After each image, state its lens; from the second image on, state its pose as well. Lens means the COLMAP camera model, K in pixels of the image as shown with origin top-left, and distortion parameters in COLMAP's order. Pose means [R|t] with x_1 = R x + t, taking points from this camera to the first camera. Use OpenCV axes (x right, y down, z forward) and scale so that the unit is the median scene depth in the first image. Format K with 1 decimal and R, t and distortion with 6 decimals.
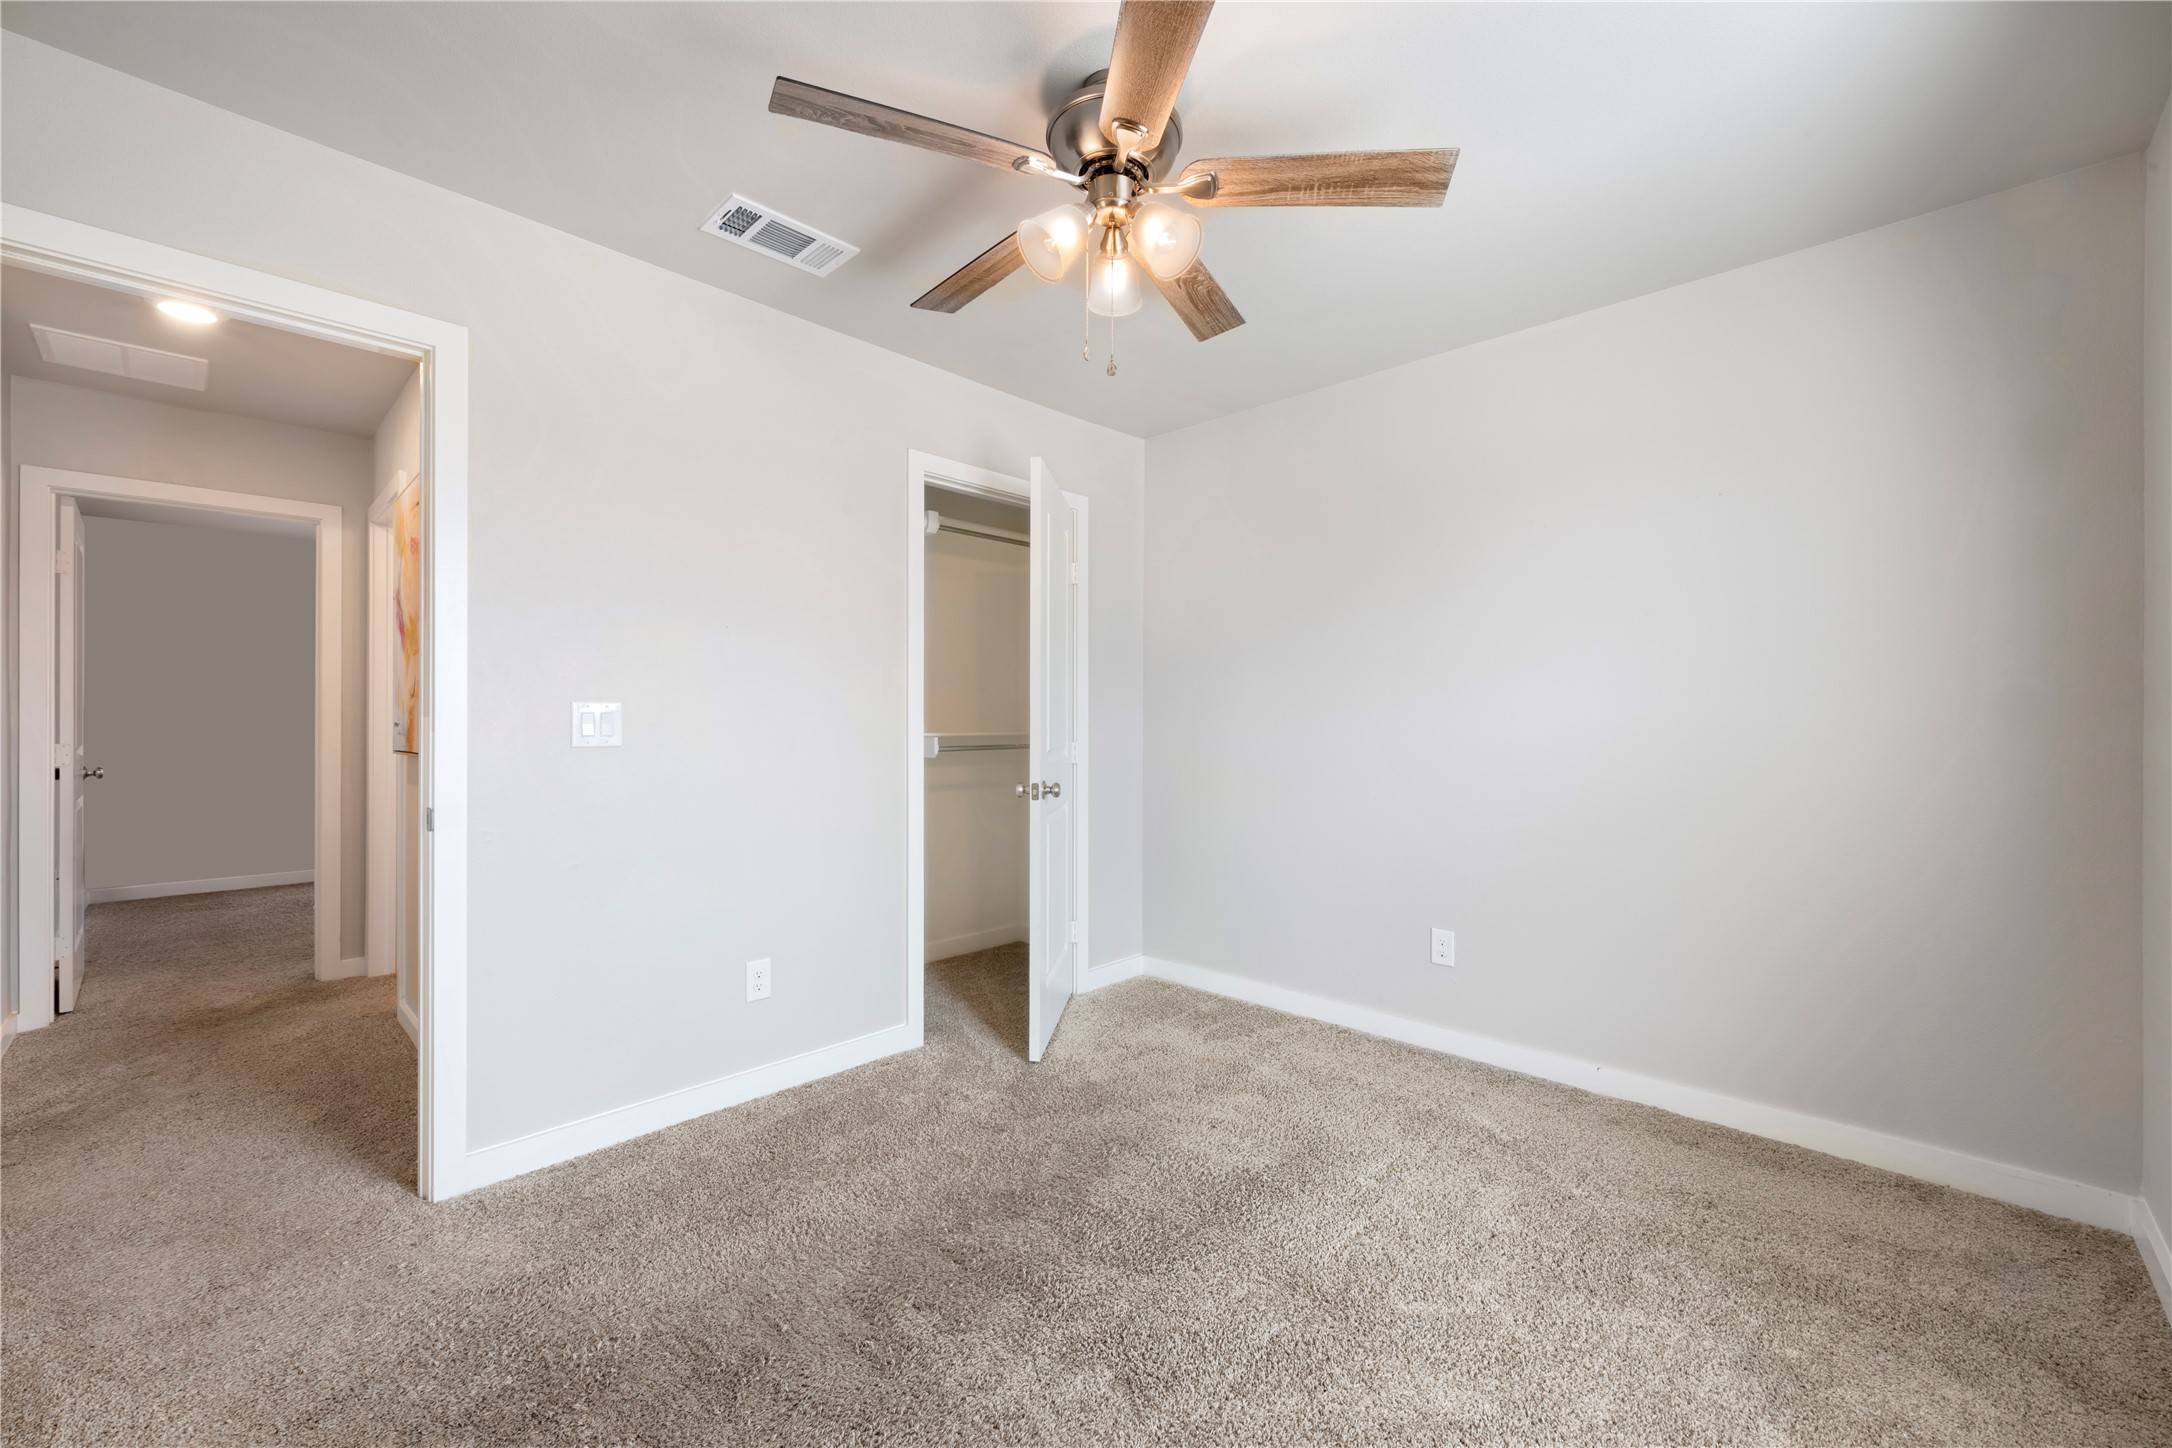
lens RADIAL K [[860.0, 0, 1084.6], [0, 860.0, 723.4], [0, 0, 1]] dist [0.000670, 0.000141]
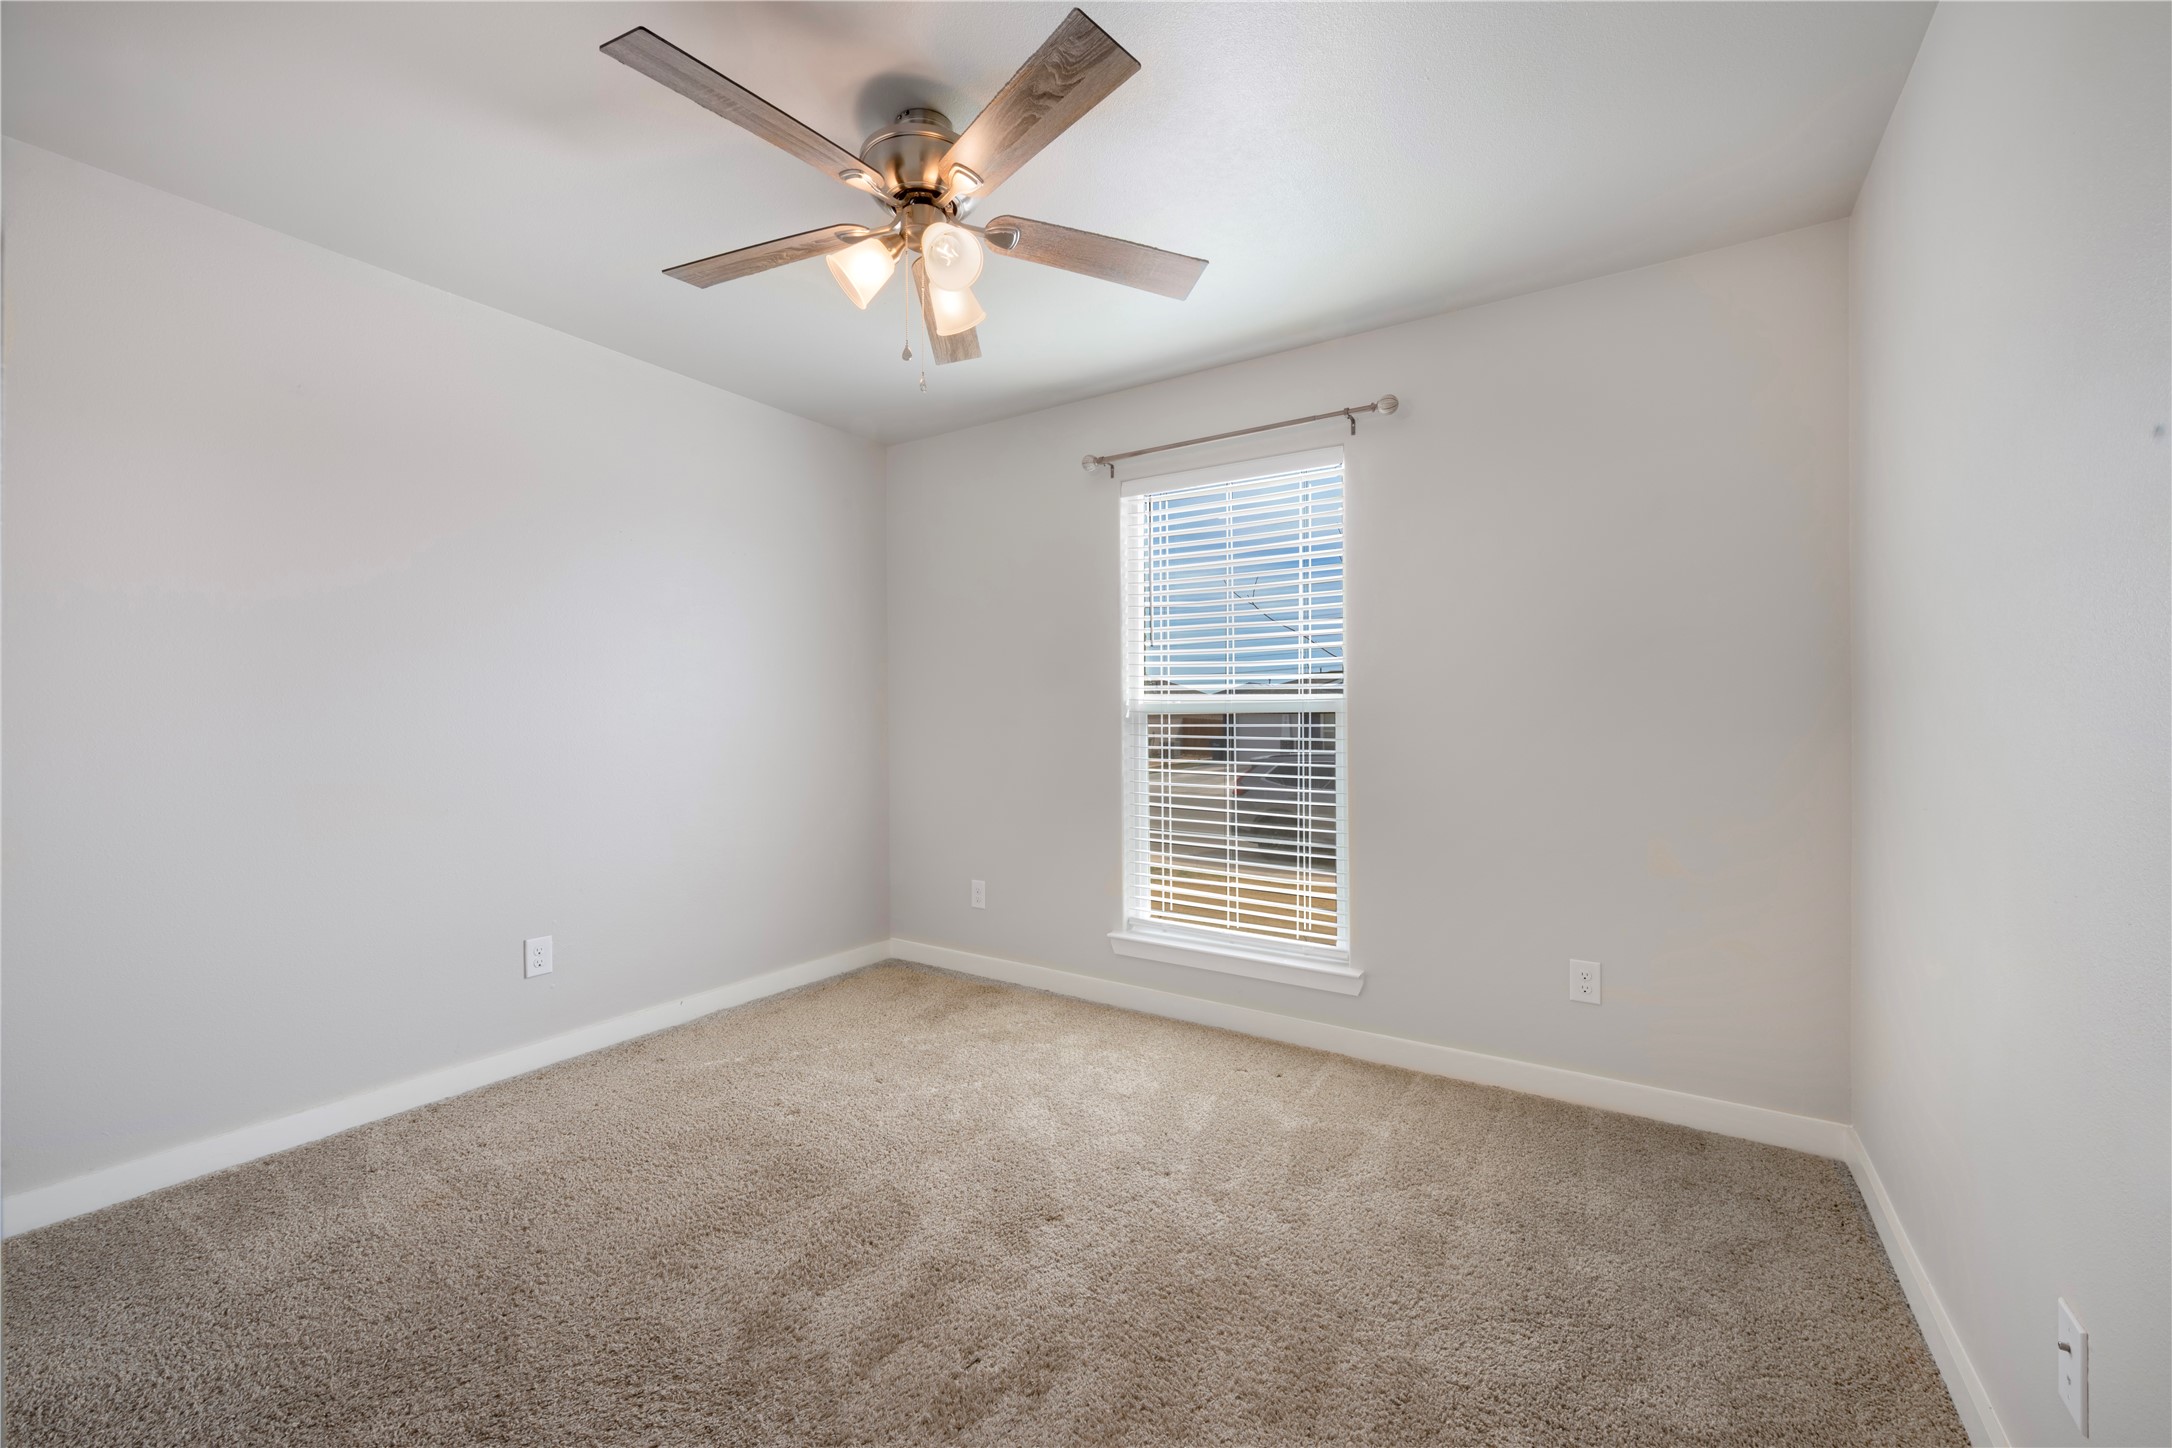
lens RADIAL K [[860.0, 0, 1081.4], [0, 860.0, 719.2], [0, 0, 1]] dist [0.000670, 0.000141]
pose [[-0.177959, -0.003043, 0.984033, -0.784641], [0.005374, 0.999977, 0.004065, 0.000889], [-0.984023, 0.006011, -0.177938, 0.746399]]
